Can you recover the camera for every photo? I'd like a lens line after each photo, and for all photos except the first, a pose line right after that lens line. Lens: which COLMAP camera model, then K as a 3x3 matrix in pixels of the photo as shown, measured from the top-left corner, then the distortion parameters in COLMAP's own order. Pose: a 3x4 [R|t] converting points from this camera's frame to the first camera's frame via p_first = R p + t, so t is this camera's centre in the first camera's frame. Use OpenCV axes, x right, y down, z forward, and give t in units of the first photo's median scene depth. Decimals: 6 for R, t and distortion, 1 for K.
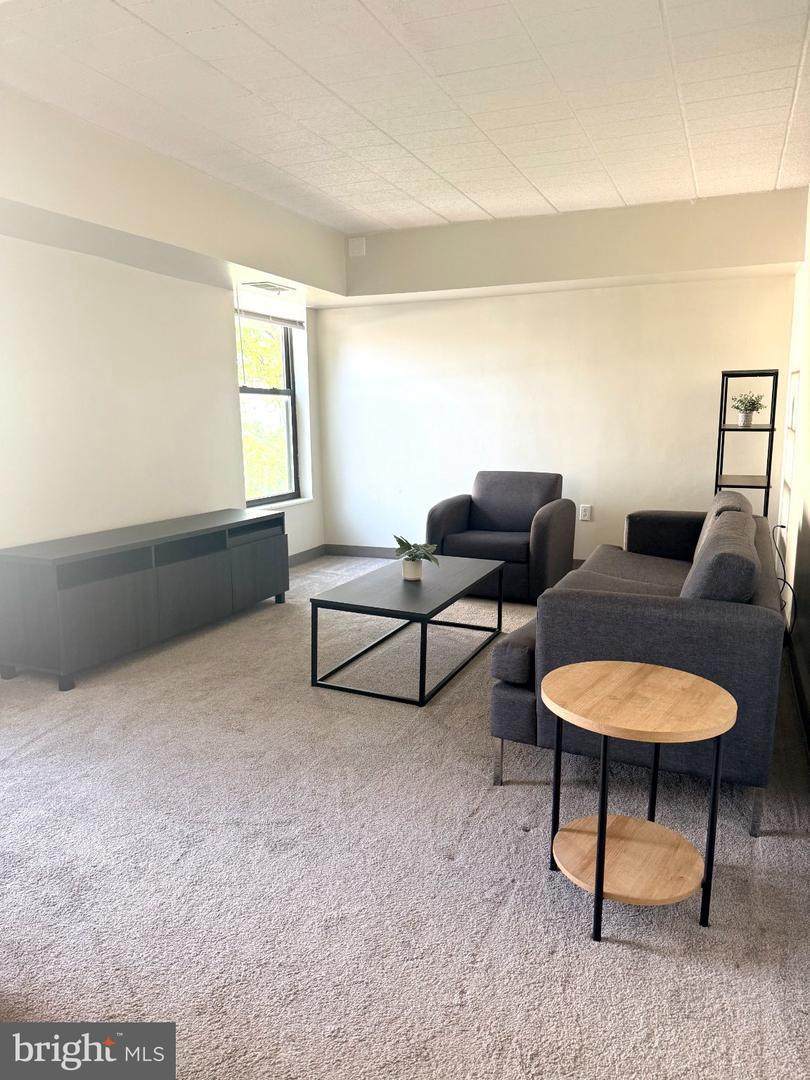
lens RADIAL K [[763.4, 0, 401.8], [0, 763.4, 545.6], [0, 0, 1]] dist [0.039233, -0.037354]
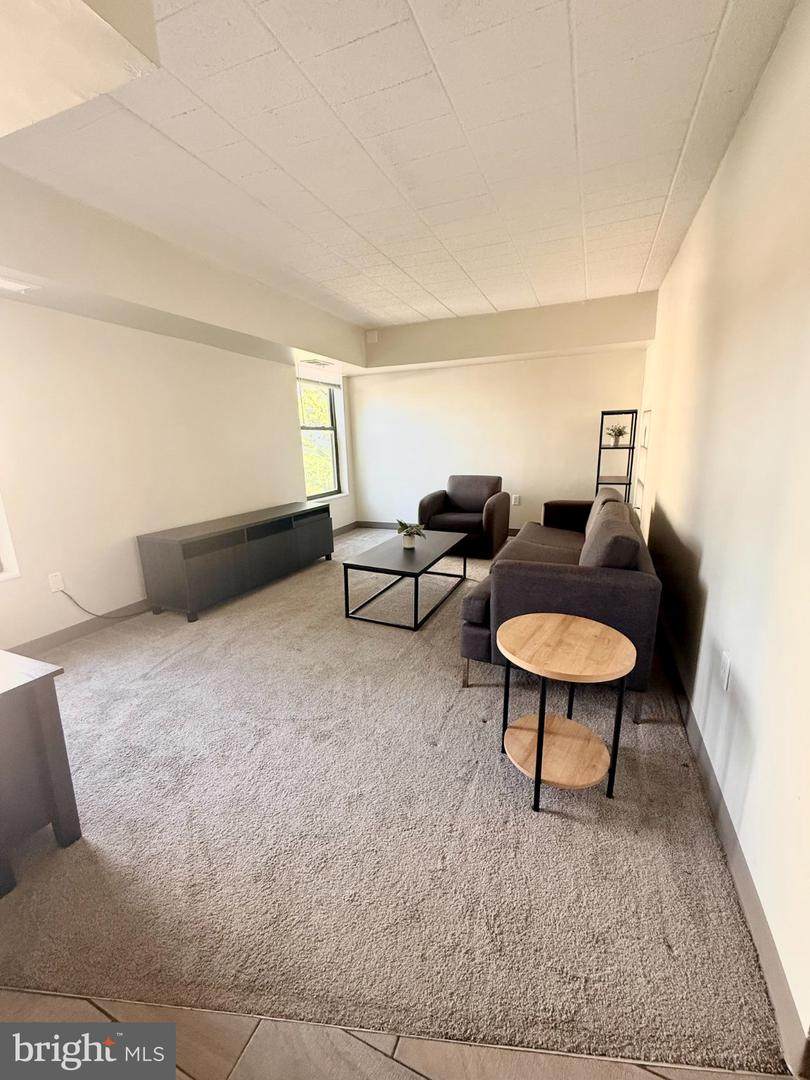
lens RADIAL K [[437.2, 0, 406.1], [0, 437.2, 534.9], [0, 0, 1]] dist [0.001212, 0.001103]
pose [[0.999847, -0.017465, -0.001381, 0.012250], [0.017509, 0.998858, 0.044452, -0.028711], [0.000603, -0.044470, 0.999011, 0.129881]]
